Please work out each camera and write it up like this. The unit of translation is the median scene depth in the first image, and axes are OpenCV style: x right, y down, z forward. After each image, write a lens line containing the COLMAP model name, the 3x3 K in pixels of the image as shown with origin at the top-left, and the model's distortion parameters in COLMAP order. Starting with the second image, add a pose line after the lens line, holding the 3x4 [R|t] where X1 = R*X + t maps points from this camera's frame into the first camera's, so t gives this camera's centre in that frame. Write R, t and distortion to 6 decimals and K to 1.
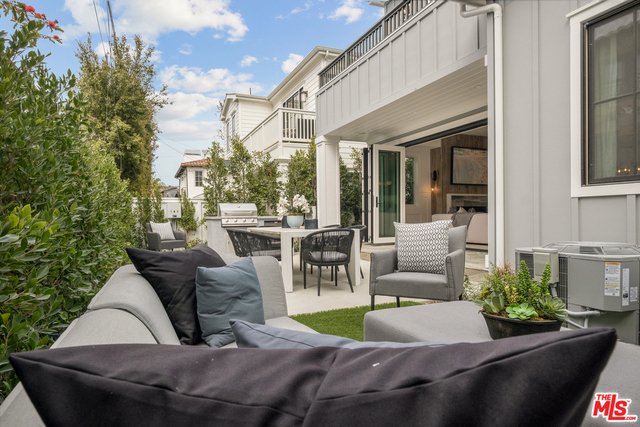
lens RADIAL K [[386.3, 0, 320.9], [0, 386.3, 210.7], [0, 0, 1]] dist [-0.002802, -0.000521]
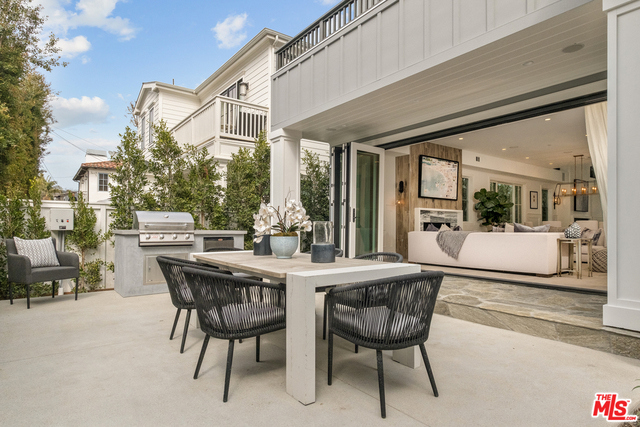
lens RADIAL K [[367.2, 0, 320.0], [0, 367.2, 213.5], [0, 0, 1]] dist [0.026581, -0.029037]
pose [[0.973997, 0.028458, 0.224768, -0.076345], [-0.023240, 0.999396, -0.025825, -0.004314], [-0.225367, 0.019930, 0.974070, 0.240057]]
